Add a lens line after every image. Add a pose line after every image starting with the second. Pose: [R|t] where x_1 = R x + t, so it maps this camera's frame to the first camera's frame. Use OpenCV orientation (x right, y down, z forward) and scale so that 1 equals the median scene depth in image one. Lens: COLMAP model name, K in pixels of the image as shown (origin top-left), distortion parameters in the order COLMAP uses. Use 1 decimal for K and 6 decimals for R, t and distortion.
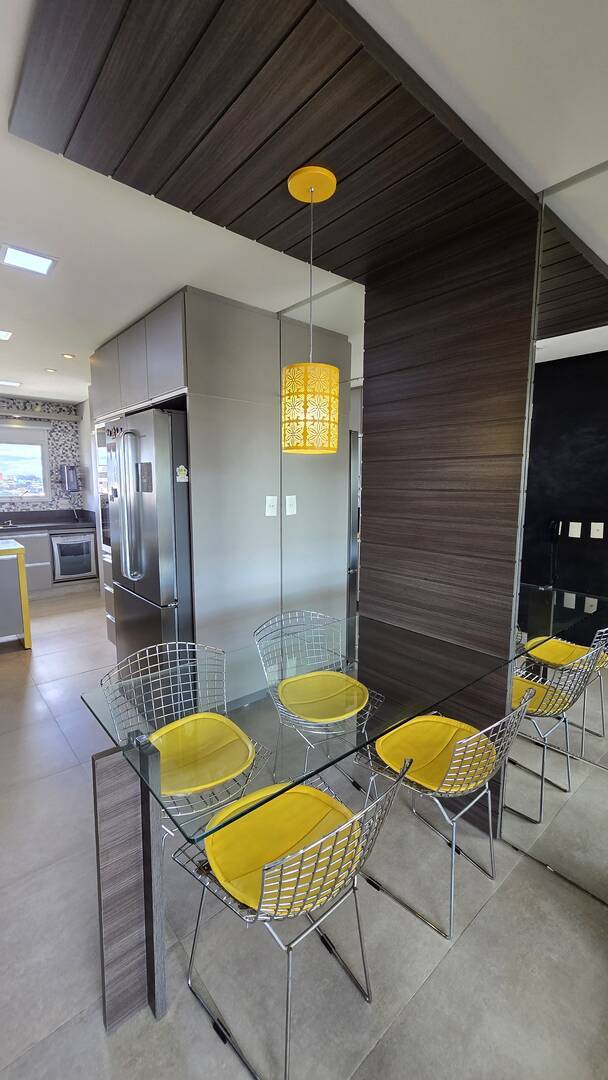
lens RADIAL K [[441.7, 0, 304.0], [0, 441.7, 539.2], [0, 0, 1]] dist [-0.008244, 0.003546]
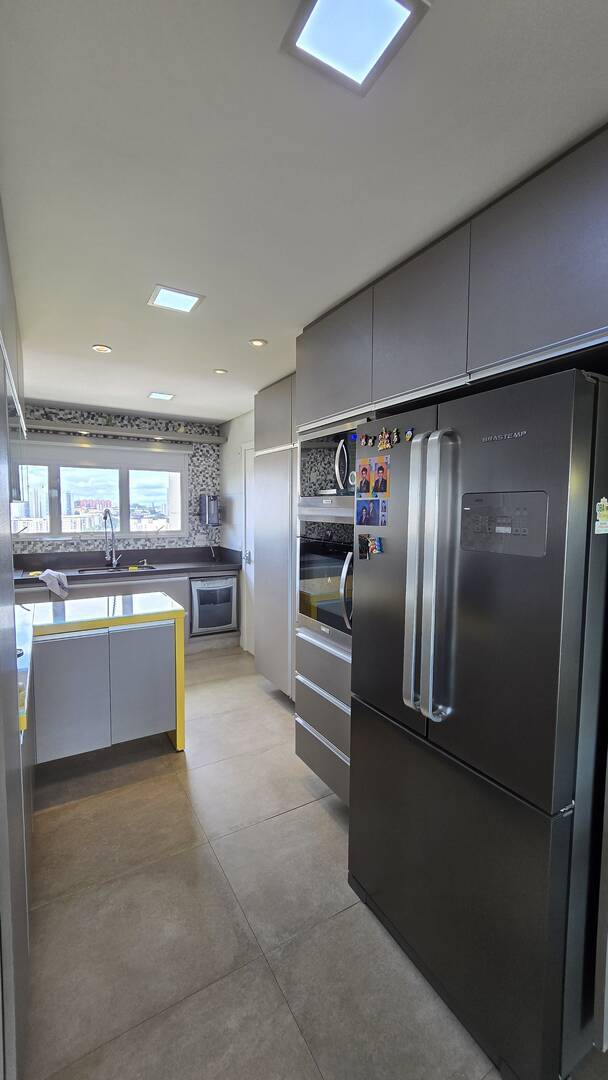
lens RADIAL K [[441.7, 0, 304.4], [0, 441.7, 538.9], [0, 0, 1]] dist [-0.008244, 0.003546]
pose [[0.983085, 0.014560, -0.182570, -0.204177], [-0.025900, 0.997869, -0.059885, -0.038137], [0.181310, 0.063600, 0.981367, 0.211173]]
